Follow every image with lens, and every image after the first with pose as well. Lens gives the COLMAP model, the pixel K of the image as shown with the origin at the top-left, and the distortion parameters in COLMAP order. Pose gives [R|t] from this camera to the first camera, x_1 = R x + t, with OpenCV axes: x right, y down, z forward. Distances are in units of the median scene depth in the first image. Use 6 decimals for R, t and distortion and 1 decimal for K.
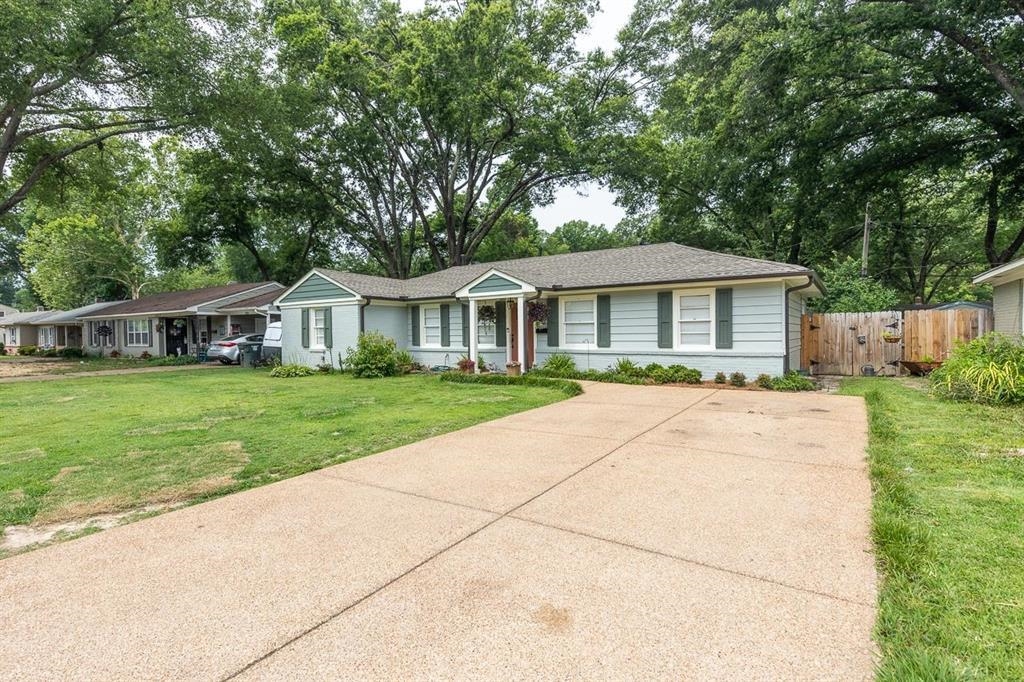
lens RADIAL K [[490.7, 0, 508.1], [0, 490.7, 342.1], [0, 0, 1]] dist [0.044829, -0.014886]
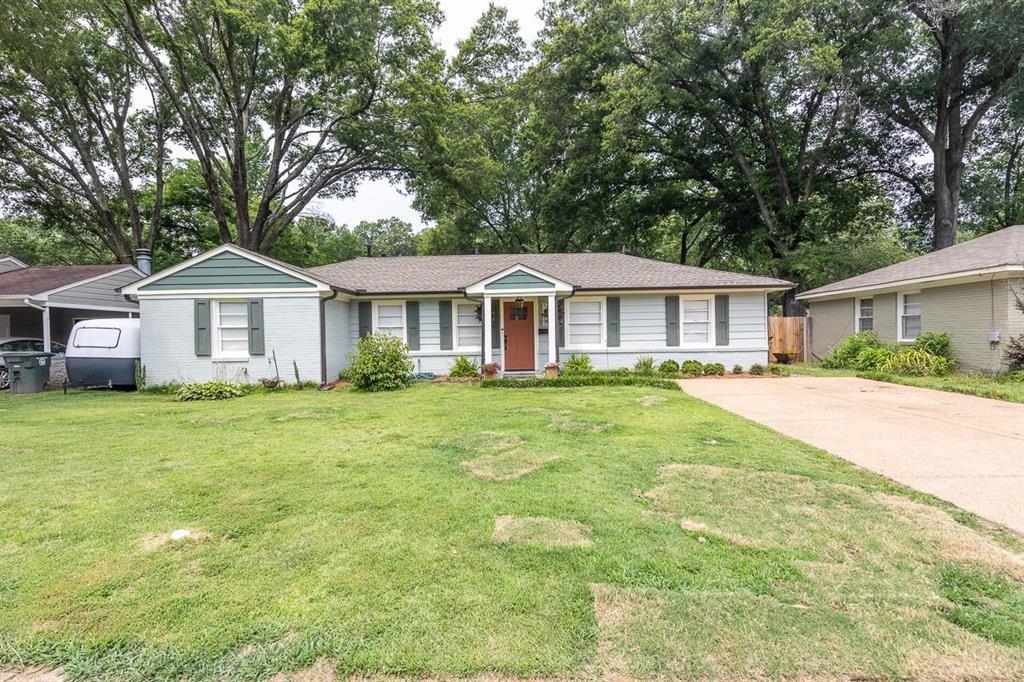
lens RADIAL K [[490.7, 0, 507.9], [0, 490.7, 340.9], [0, 0, 1]] dist [0.044829, -0.014886]
pose [[0.841038, -0.009340, 0.540896, -0.534393], [0.016578, 0.999826, -0.008513, 0.003407], [-0.540722, 0.016126, 0.841047, 0.222639]]
